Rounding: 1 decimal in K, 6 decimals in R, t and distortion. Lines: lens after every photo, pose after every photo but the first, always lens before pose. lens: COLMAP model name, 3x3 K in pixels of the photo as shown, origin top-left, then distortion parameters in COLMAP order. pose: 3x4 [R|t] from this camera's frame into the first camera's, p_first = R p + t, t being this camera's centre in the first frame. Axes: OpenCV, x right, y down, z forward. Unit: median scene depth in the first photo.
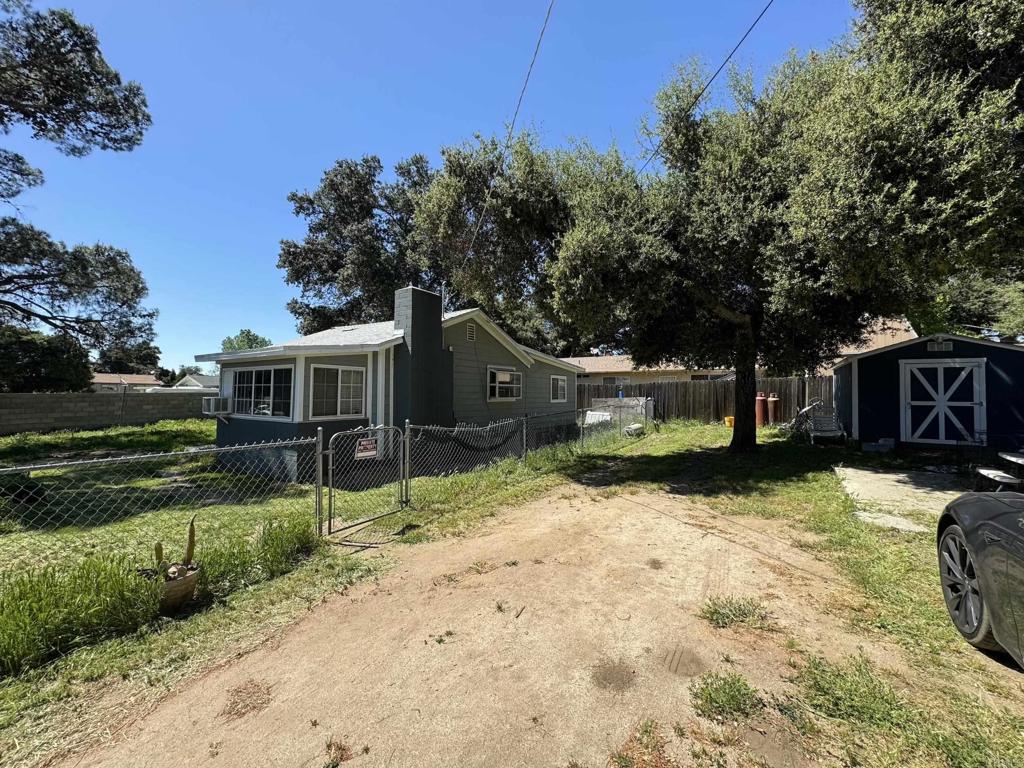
lens RADIAL K [[406.9, 0, 507.6], [0, 406.9, 383.4], [0, 0, 1]] dist [-0.001525, 0.000374]
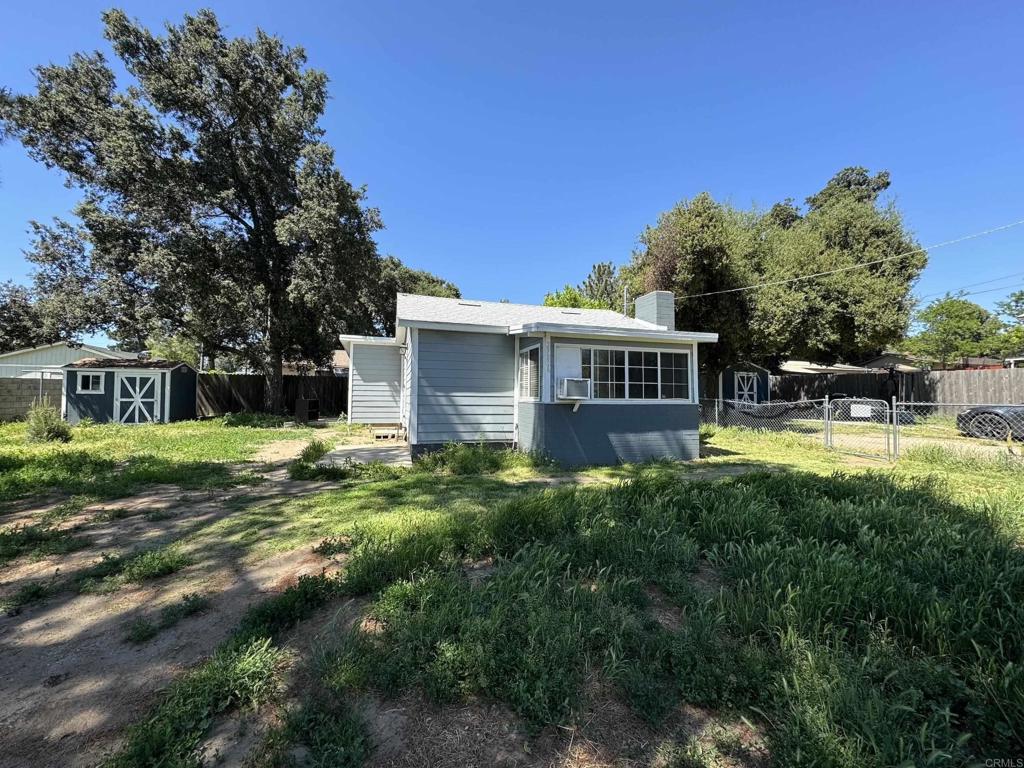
lens RADIAL K [[406.9, 0, 508.9], [0, 406.9, 384.7], [0, 0, 1]] dist [-0.001525, 0.000374]
pose [[0.643348, 0.021630, 0.765268, -1.360316], [-0.023272, 0.999691, -0.008691, 0.054119], [-0.765220, -0.012218, 0.643653, 0.552283]]
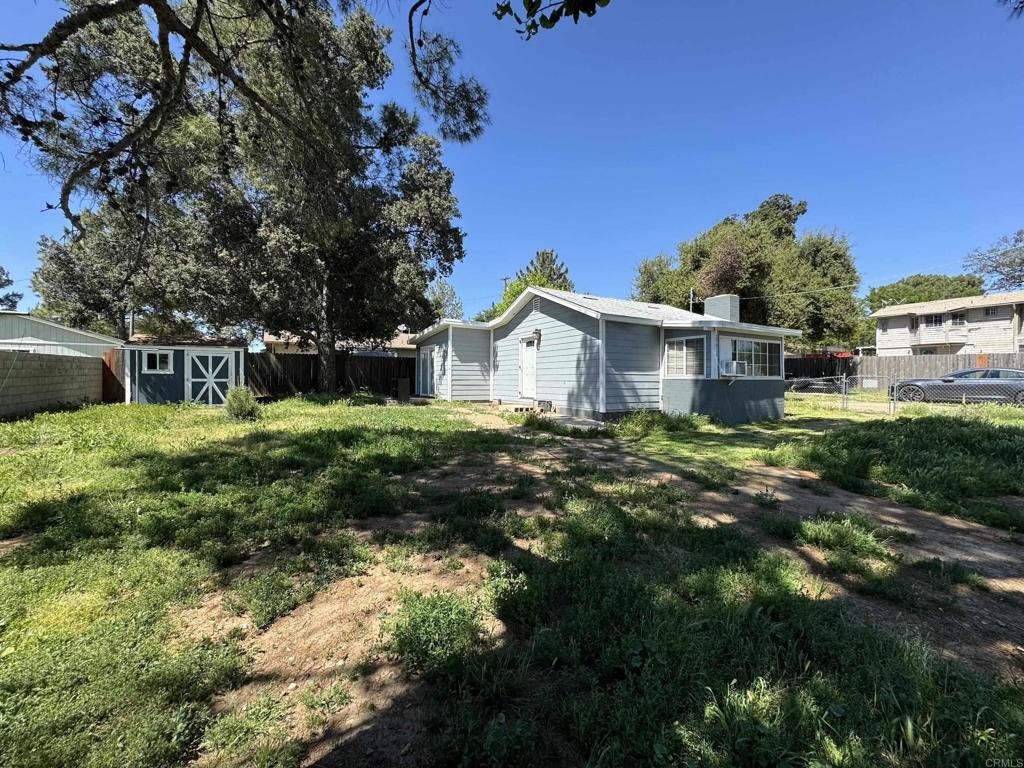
lens RADIAL K [[406.9, 0, 509.7], [0, 406.9, 382.6], [0, 0, 1]] dist [-0.001525, 0.000374]
pose [[0.440960, -0.015371, 0.897395, -1.923015], [-0.023562, 0.999310, 0.028694, 0.072334], [-0.897218, -0.033798, 0.440293, 1.019061]]
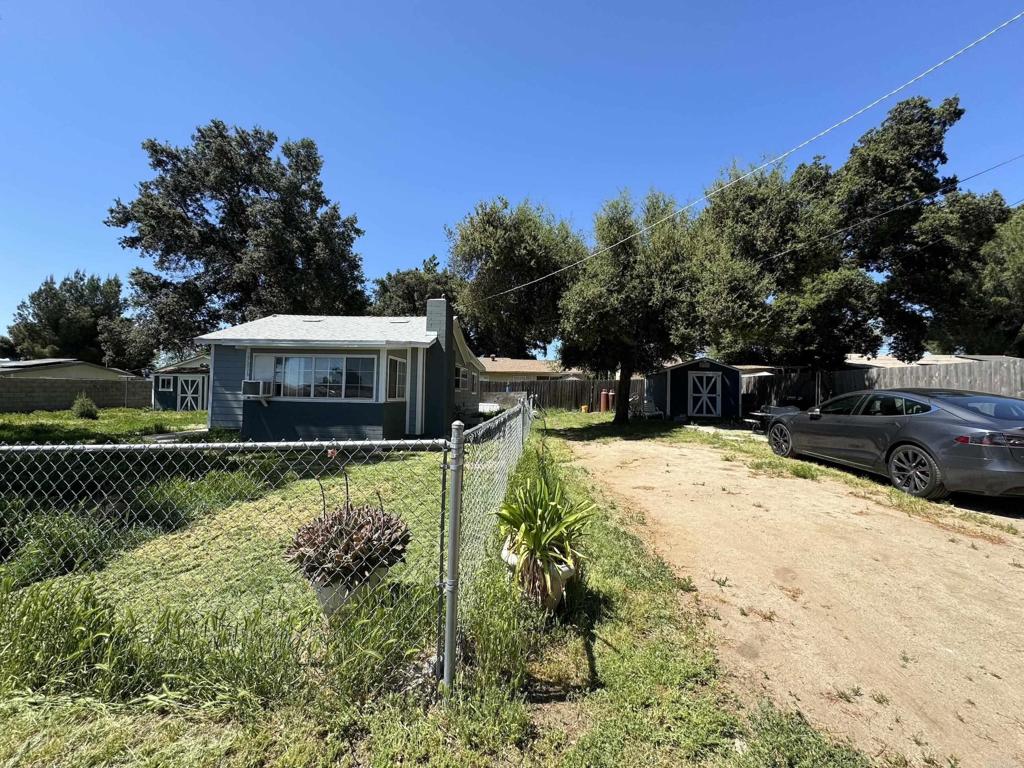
lens RADIAL K [[406.9, 0, 509.9], [0, 406.9, 384.6], [0, 0, 1]] dist [-0.001525, 0.000374]
pose [[0.873061, 0.024213, 0.487010, -0.631954], [-0.026738, 0.999641, -0.001767, 0.027347], [-0.486878, -0.011479, 0.873394, -0.209621]]
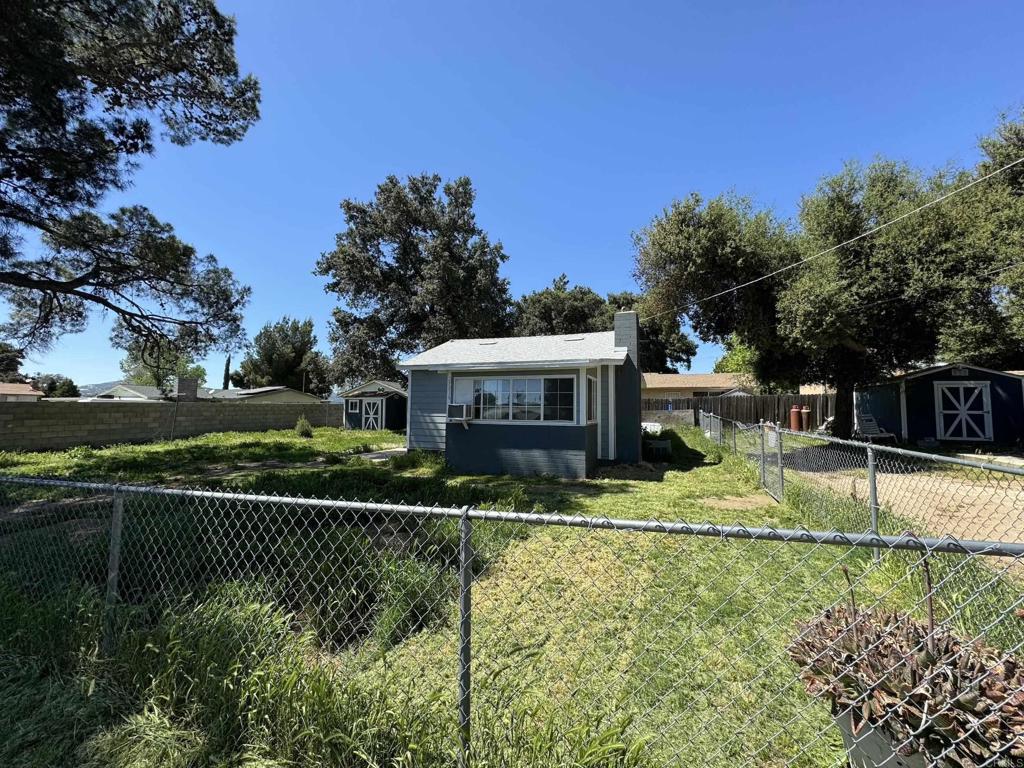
lens RADIAL K [[406.9, 0, 510.6], [0, 406.9, 385.5], [0, 0, 1]] dist [-0.001525, 0.000374]
pose [[0.976638, 0.017171, 0.214204, -0.781671], [-0.009667, 0.999304, -0.036034, 0.022054], [-0.214674, 0.033121, 0.976124, -0.061857]]
